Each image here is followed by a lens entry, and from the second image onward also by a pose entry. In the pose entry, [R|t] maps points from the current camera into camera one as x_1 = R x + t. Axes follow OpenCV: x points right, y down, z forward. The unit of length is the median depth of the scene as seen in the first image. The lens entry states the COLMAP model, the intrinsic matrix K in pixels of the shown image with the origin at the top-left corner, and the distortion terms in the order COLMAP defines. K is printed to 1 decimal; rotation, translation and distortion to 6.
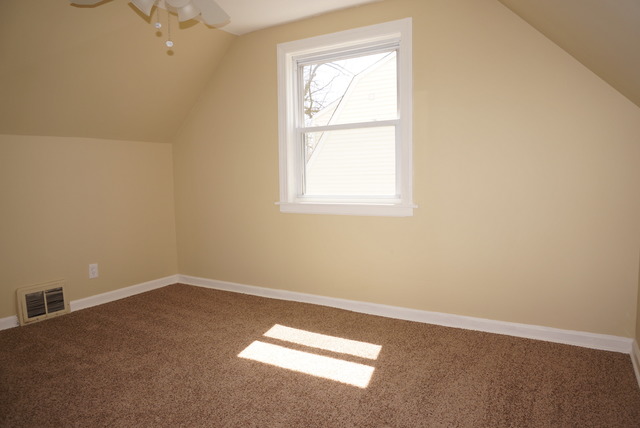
lens RADIAL K [[428.8, 0, 324.7], [0, 428.8, 214.3], [0, 0, 1]] dist [-0.056954, 0.035731]
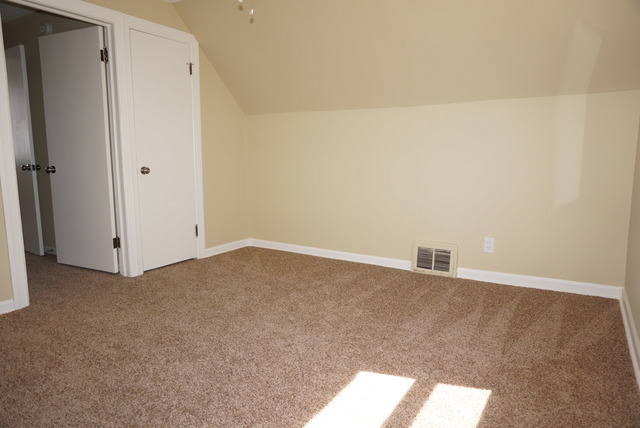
lens RADIAL K [[428.8, 0, 324.7], [0, 428.8, 214.3], [0, 0, 1]] dist [-0.056954, 0.035731]
pose [[-0.009621, 0.159424, -0.987163, 0.410735], [-0.078282, 0.984059, 0.159685, -0.059760], [0.996885, 0.078814, 0.003013, 0.704679]]
